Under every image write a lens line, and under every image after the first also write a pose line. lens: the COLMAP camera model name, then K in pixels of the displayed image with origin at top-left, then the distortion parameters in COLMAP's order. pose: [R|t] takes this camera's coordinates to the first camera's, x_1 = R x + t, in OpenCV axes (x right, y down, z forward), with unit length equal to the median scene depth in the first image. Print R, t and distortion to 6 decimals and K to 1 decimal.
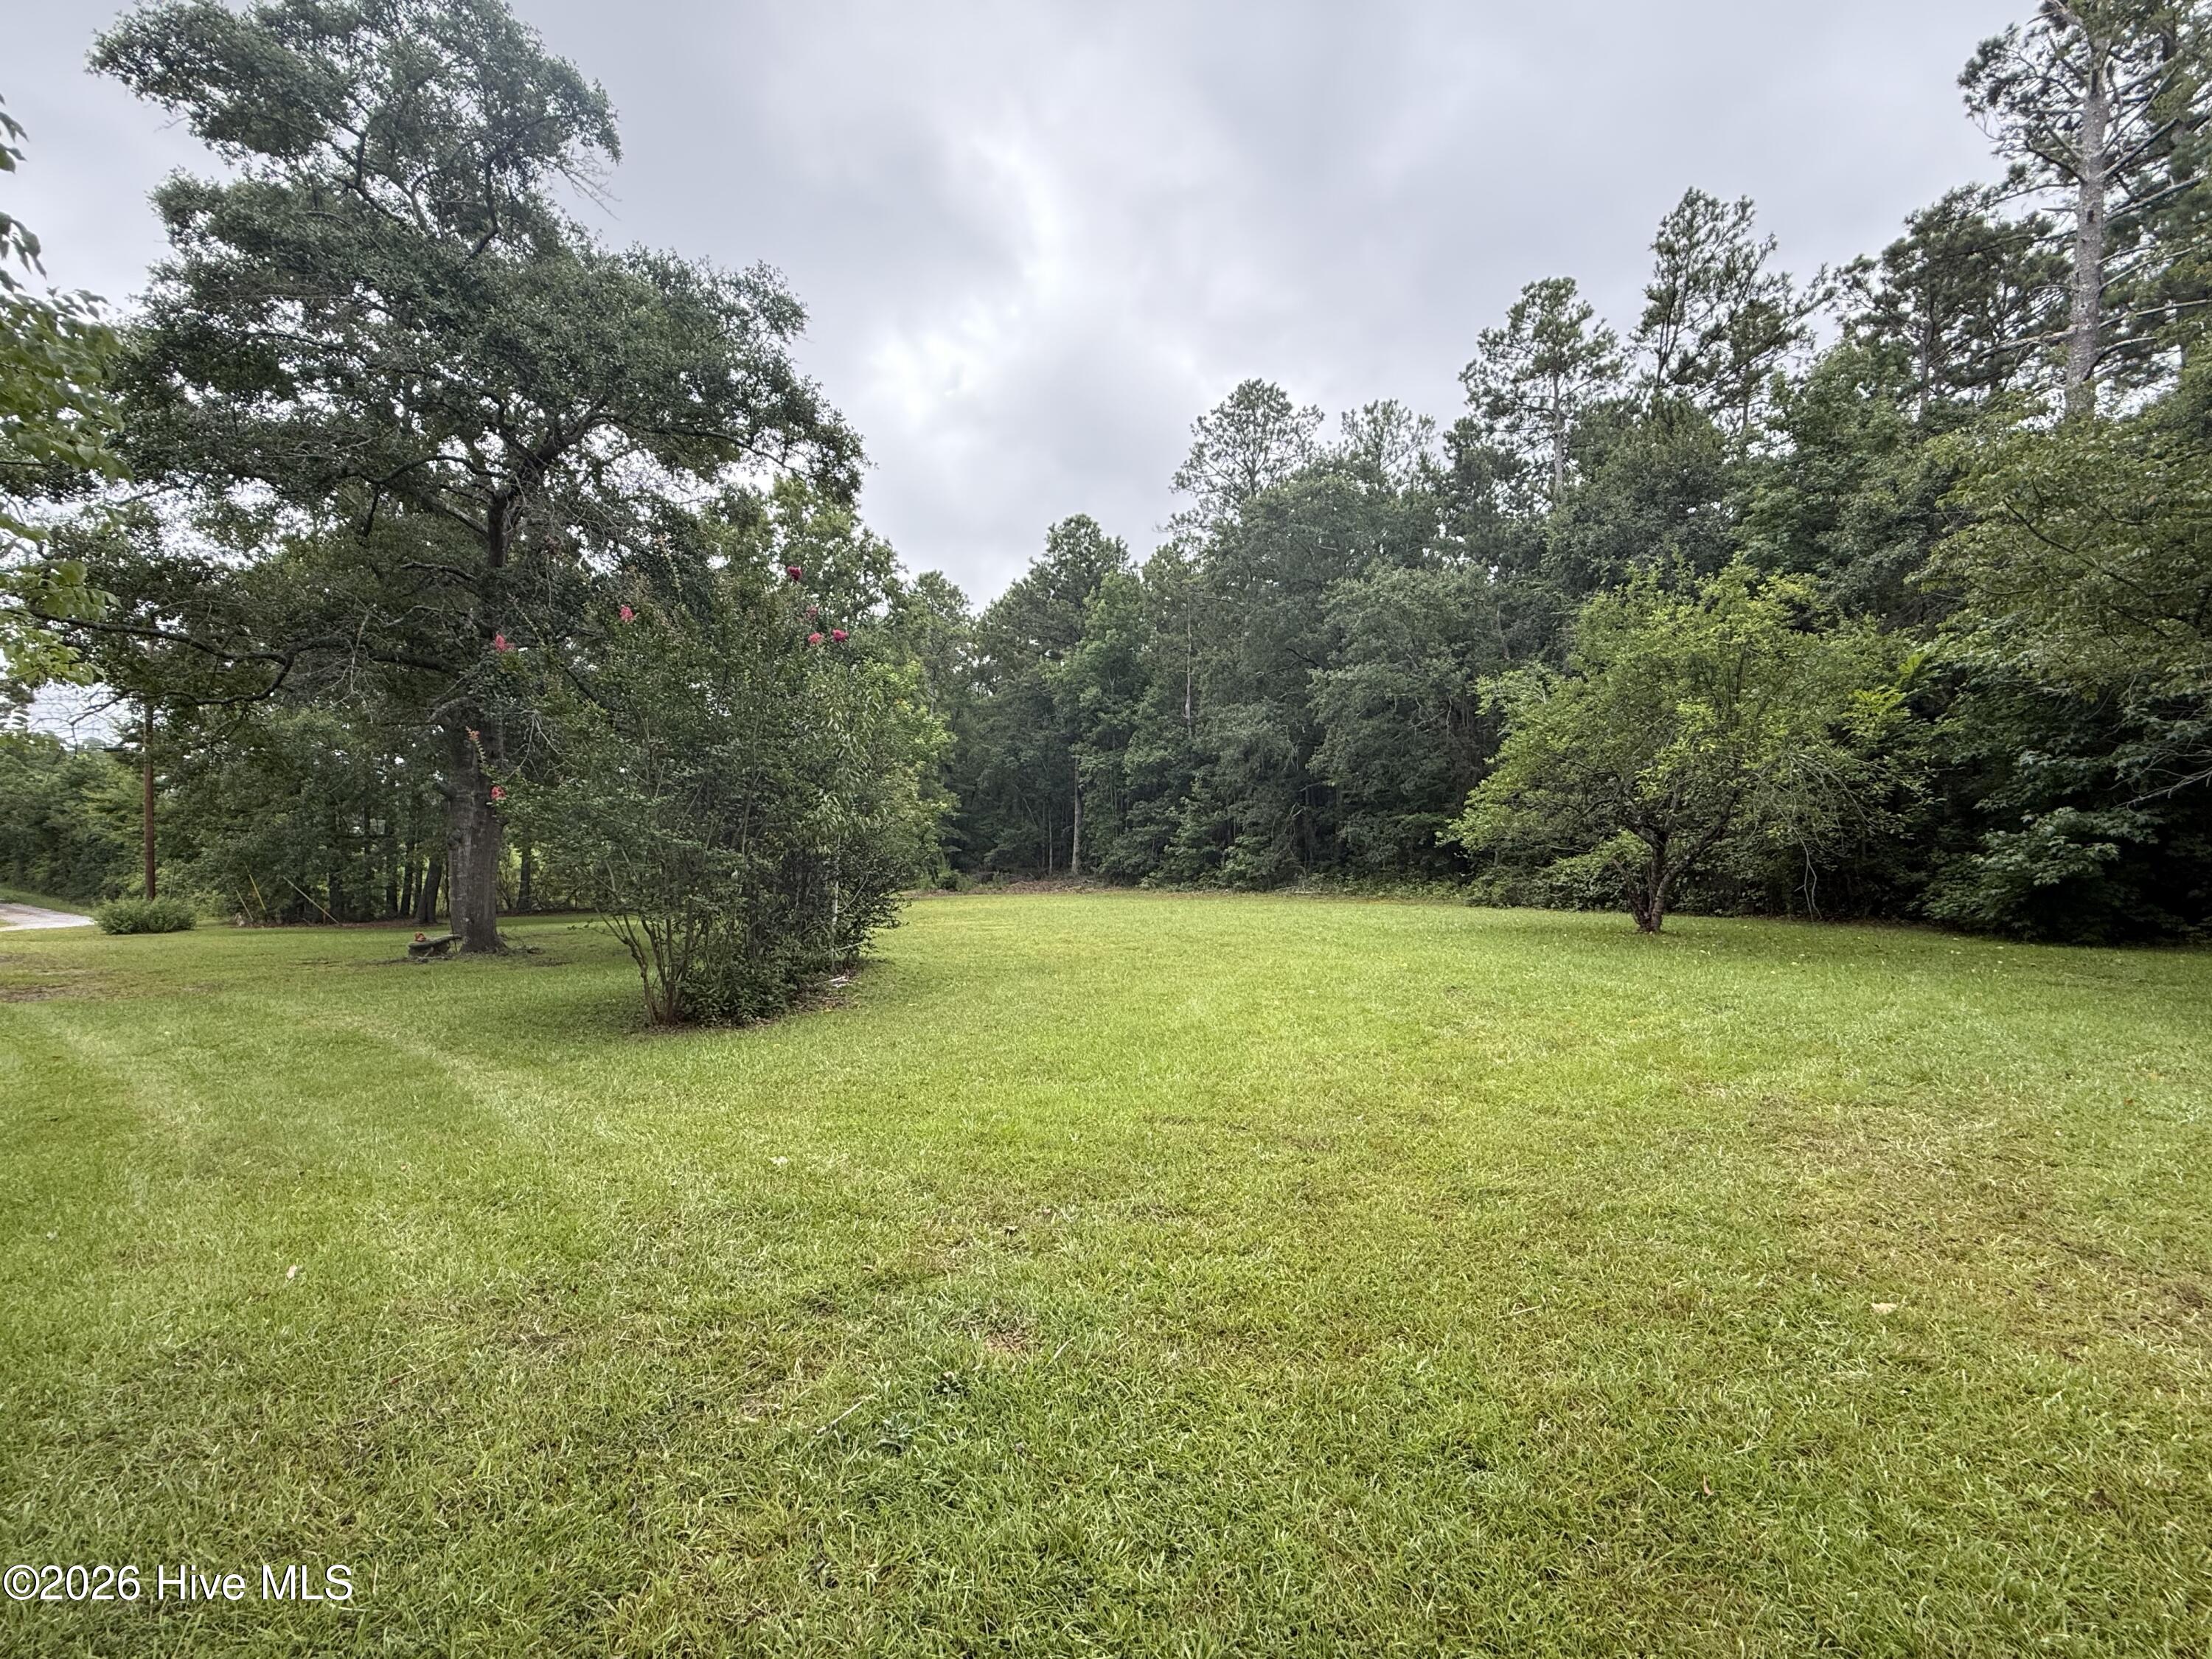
lens RADIAL K [[977.7, 0, 1112.4], [0, 977.7, 828.0], [0, 0, 1]] dist [-0.001071, 0.000083]
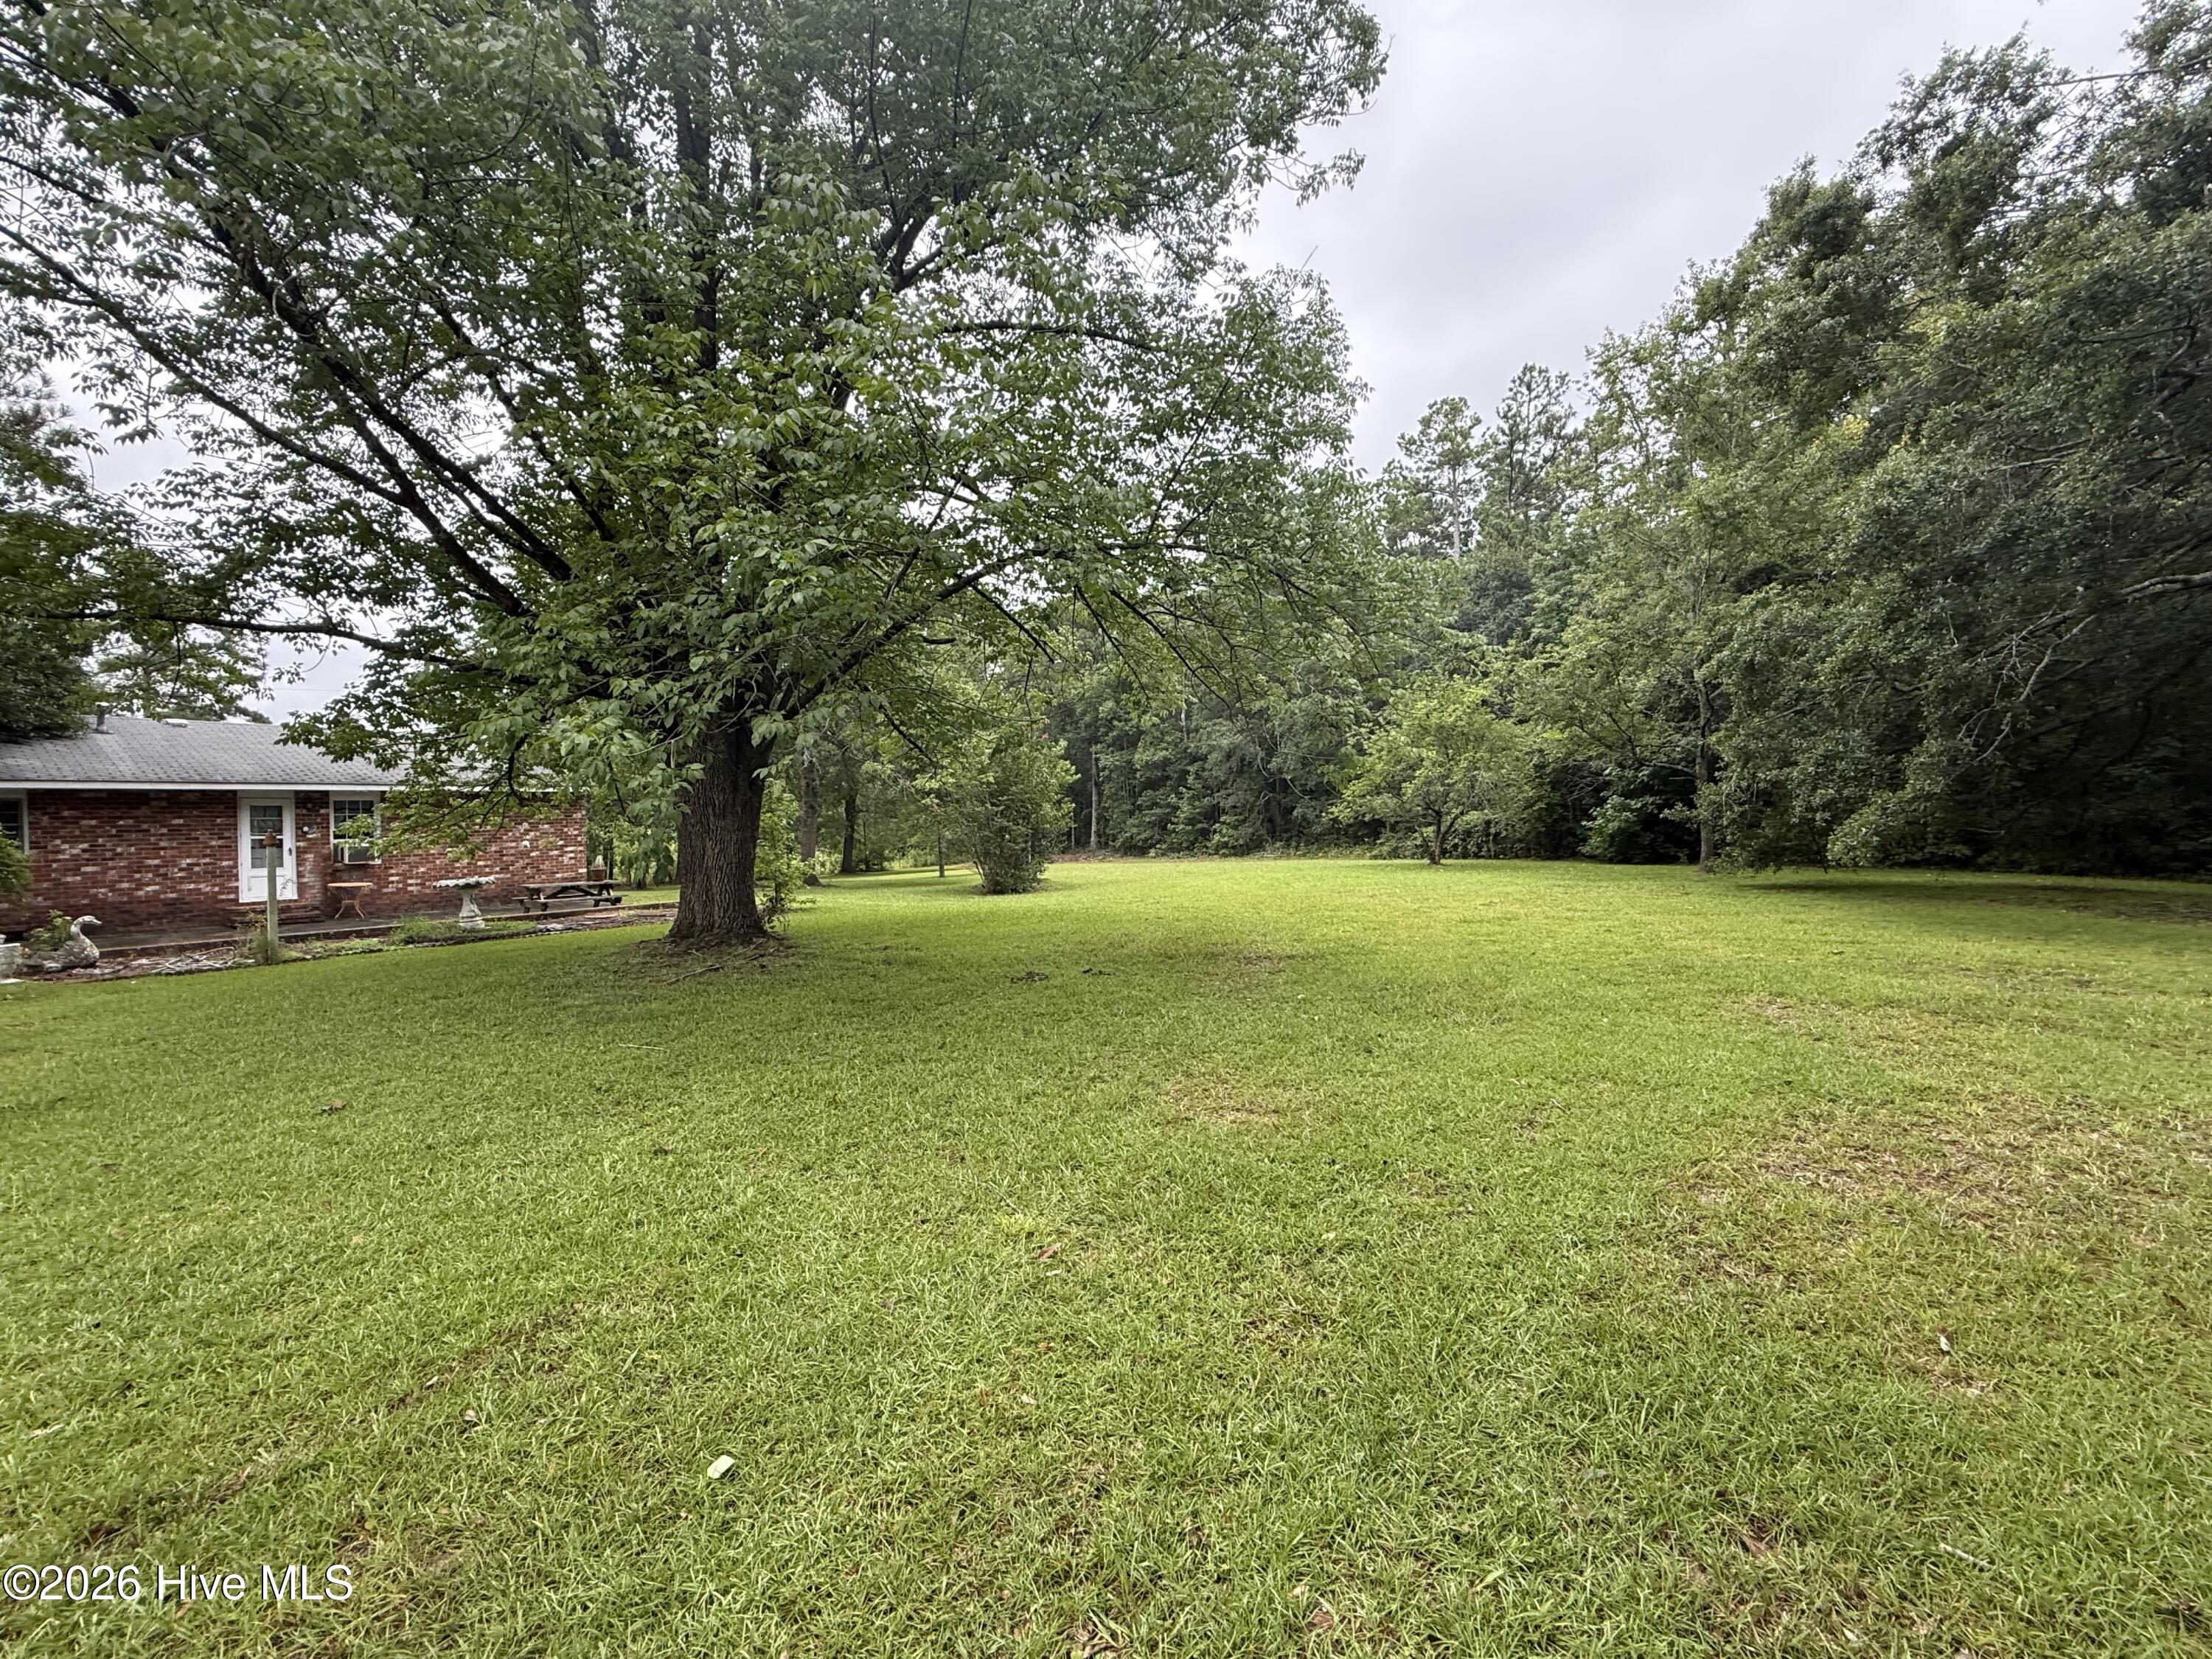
lens RADIAL K [[977.7, 0, 1107.8], [0, 977.7, 817.5], [0, 0, 1]] dist [-0.001071, 0.000083]
pose [[0.999885, -0.015167, 0.000859, -0.076467], [0.015159, 0.999847, 0.008747, -0.009744], [-0.000991, -0.008733, 0.999961, -0.870887]]
